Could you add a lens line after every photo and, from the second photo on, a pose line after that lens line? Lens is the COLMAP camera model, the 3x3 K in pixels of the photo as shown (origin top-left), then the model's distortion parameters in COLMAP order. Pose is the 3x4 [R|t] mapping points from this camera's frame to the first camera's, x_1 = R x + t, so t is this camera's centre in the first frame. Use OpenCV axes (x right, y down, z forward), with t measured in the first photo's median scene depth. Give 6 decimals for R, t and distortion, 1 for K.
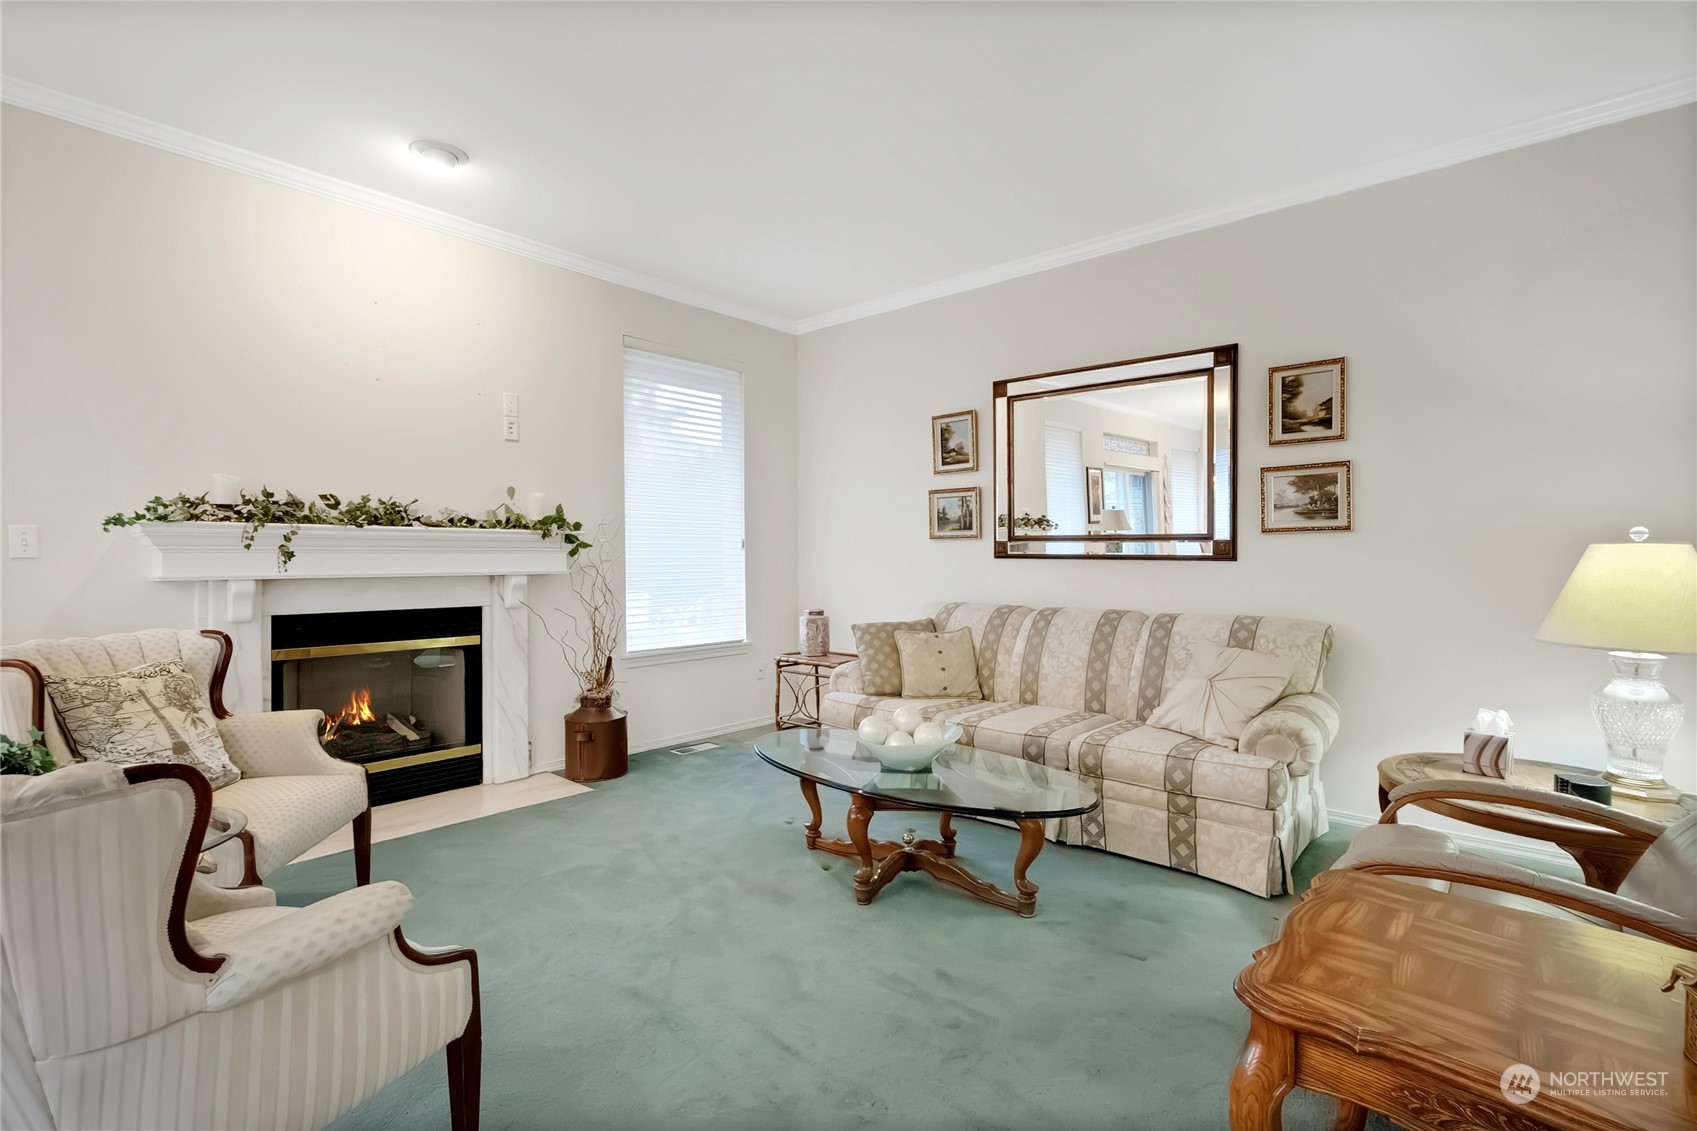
lens RADIAL K [[791.7, 0, 853.5], [0, 791.7, 560.5], [0, 0, 1]] dist [0.005943, -0.000953]
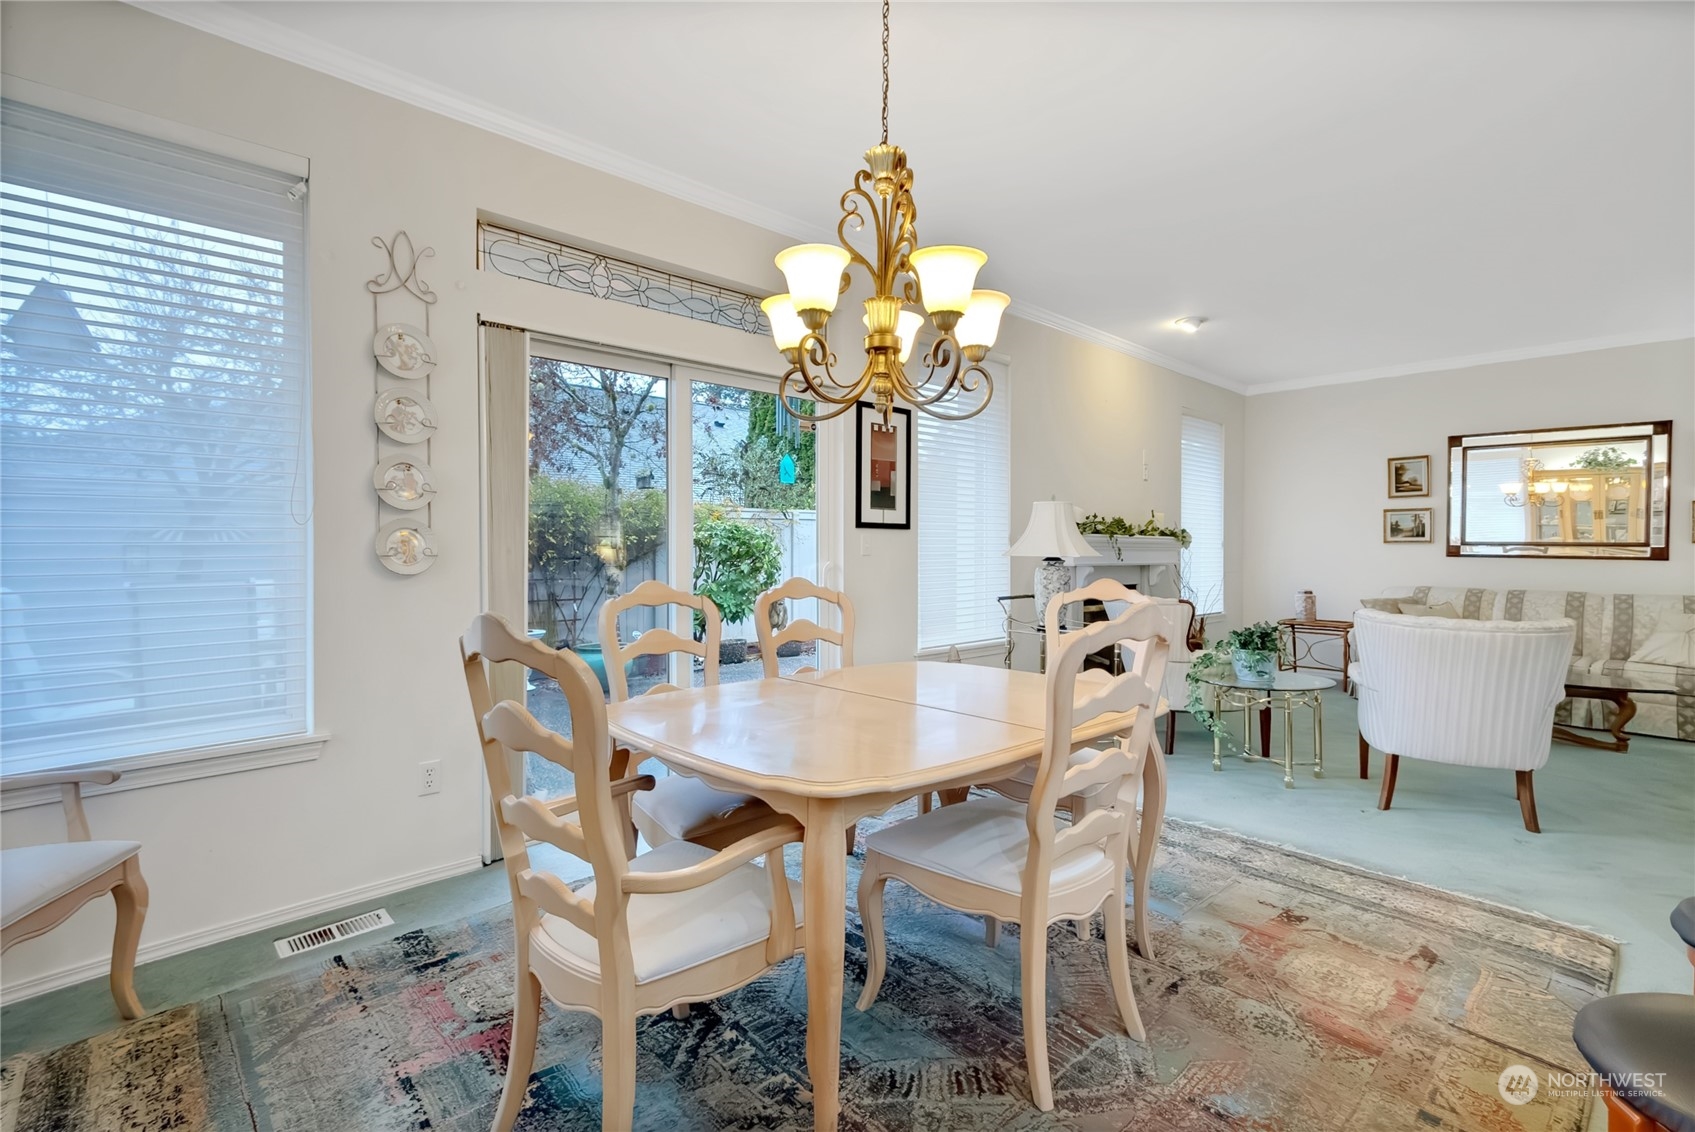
lens RADIAL K [[790.8, 0, 860.9], [0, 790.8, 556.5], [0, 0, 1]] dist [0.005943, -0.000953]
pose [[0.996134, 0.008451, -0.087444, -0.942827], [-0.008282, 0.999963, 0.002294, 0.002344], [0.087460, -0.001561, 0.996167, -0.676381]]
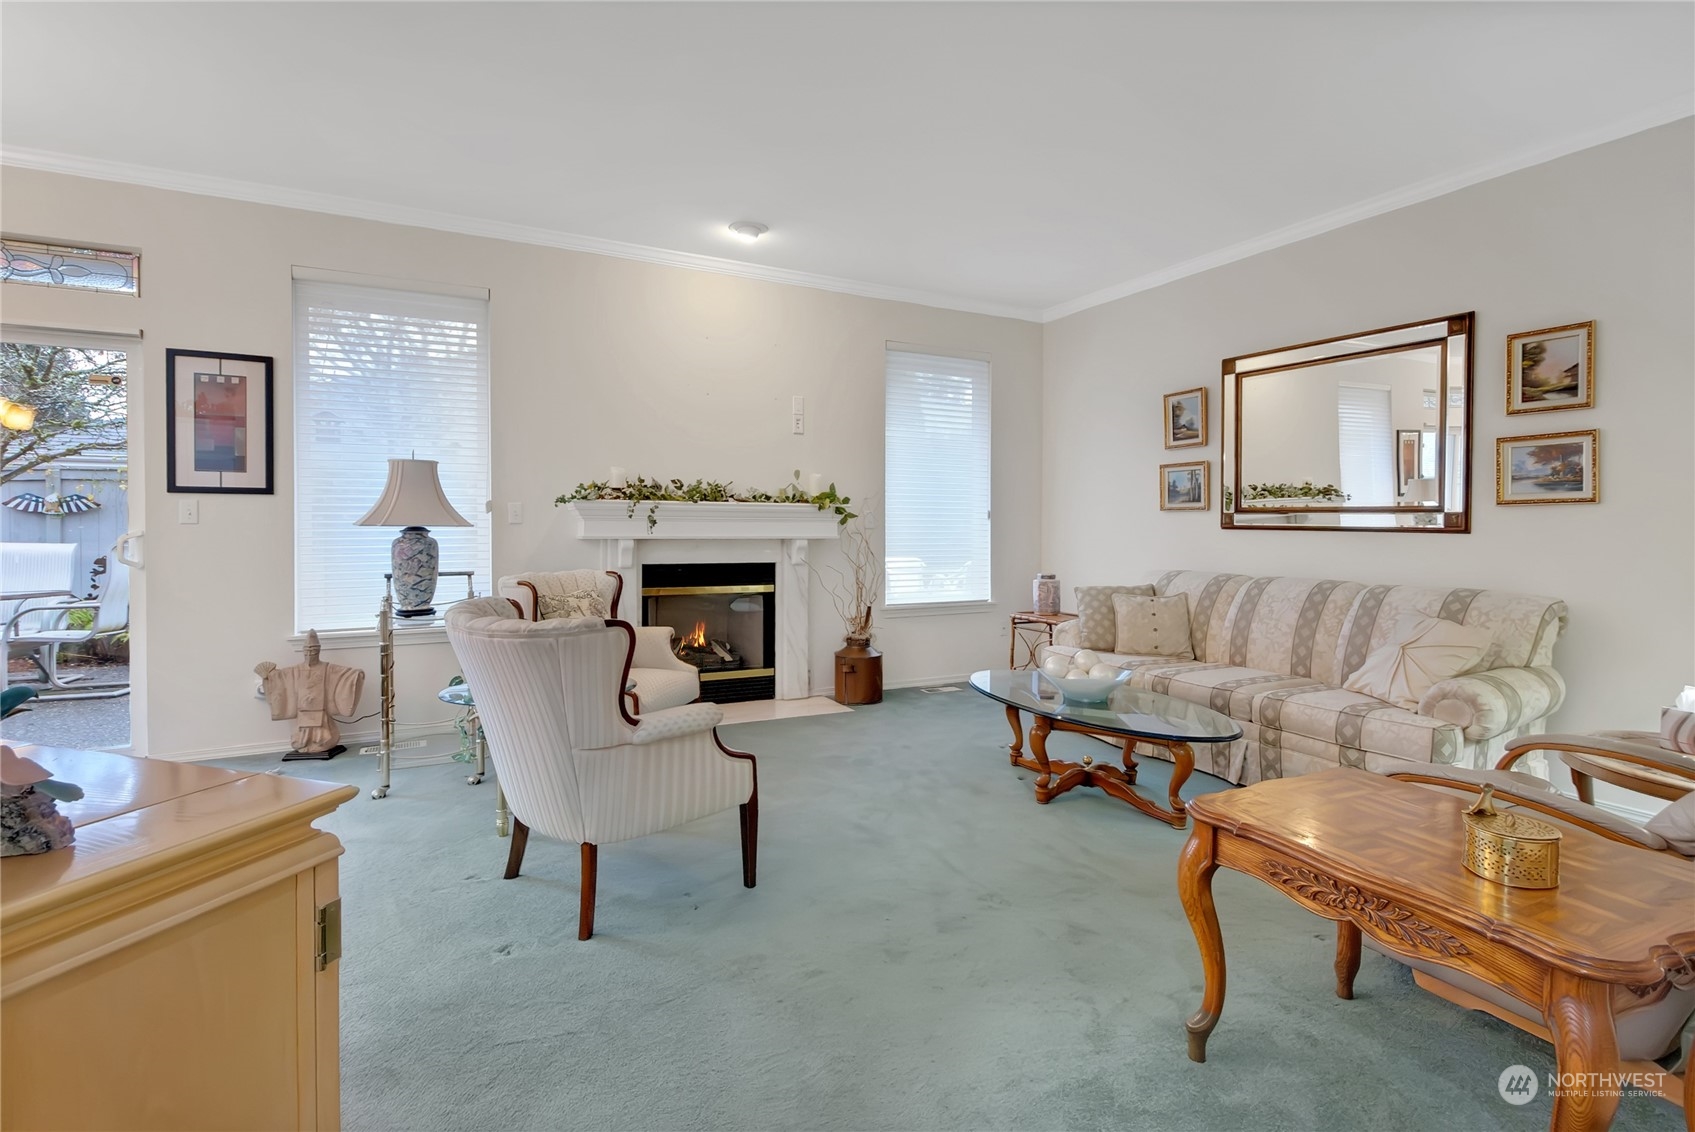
lens RADIAL K [[817.2, 0, 847.1], [0, 817.2, 539.5], [0, 0, 1]] dist [0.009885, -0.001178]
pose [[0.932596, 0.013298, -0.360677, 0.131112], [-0.009728, 0.999884, 0.011713, 0.003184], [0.360791, -0.007414, 0.932617, -0.220370]]
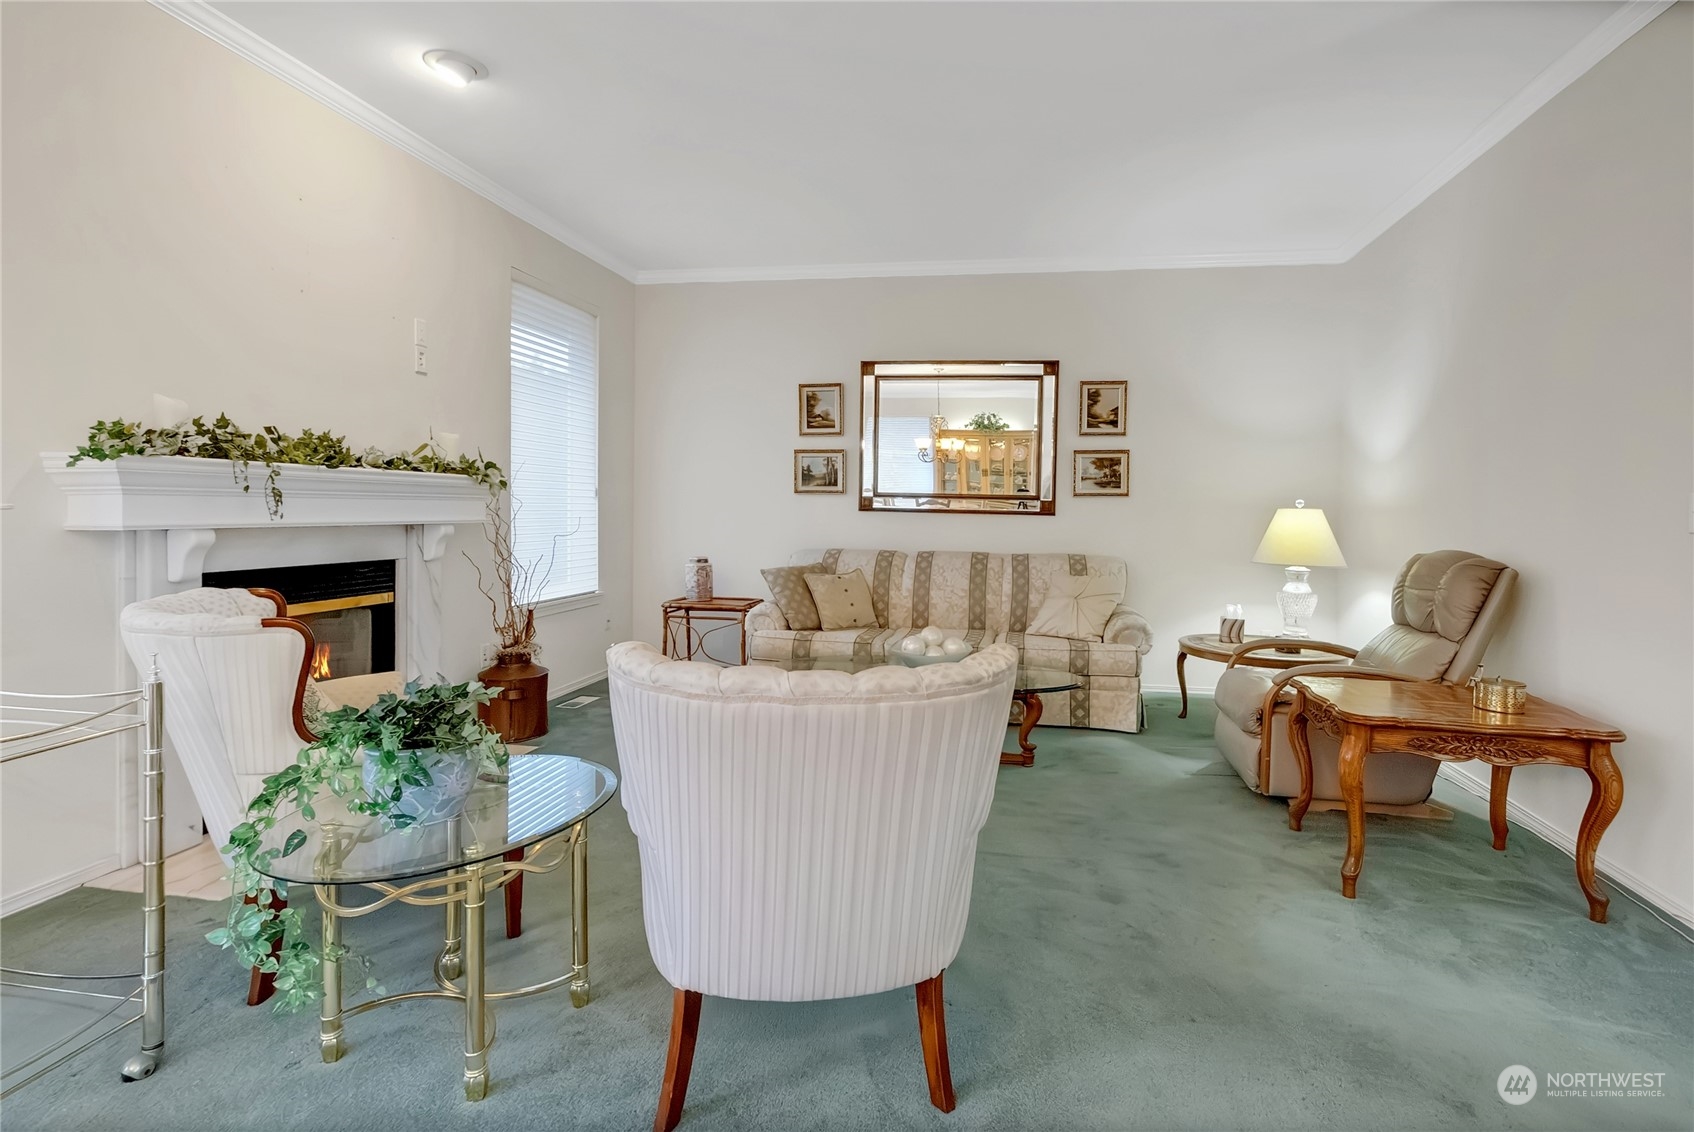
lens RADIAL K [[816.7, 0, 896.1], [0, 816.7, 519.3], [0, 0, 1]] dist [0.009885, -0.001178]
pose [[0.845102, 0.005853, 0.534573, -0.519717], [-0.011497, 0.999908, 0.007227, 0.000110], [-0.534481, -0.012254, 0.845091, -0.069077]]
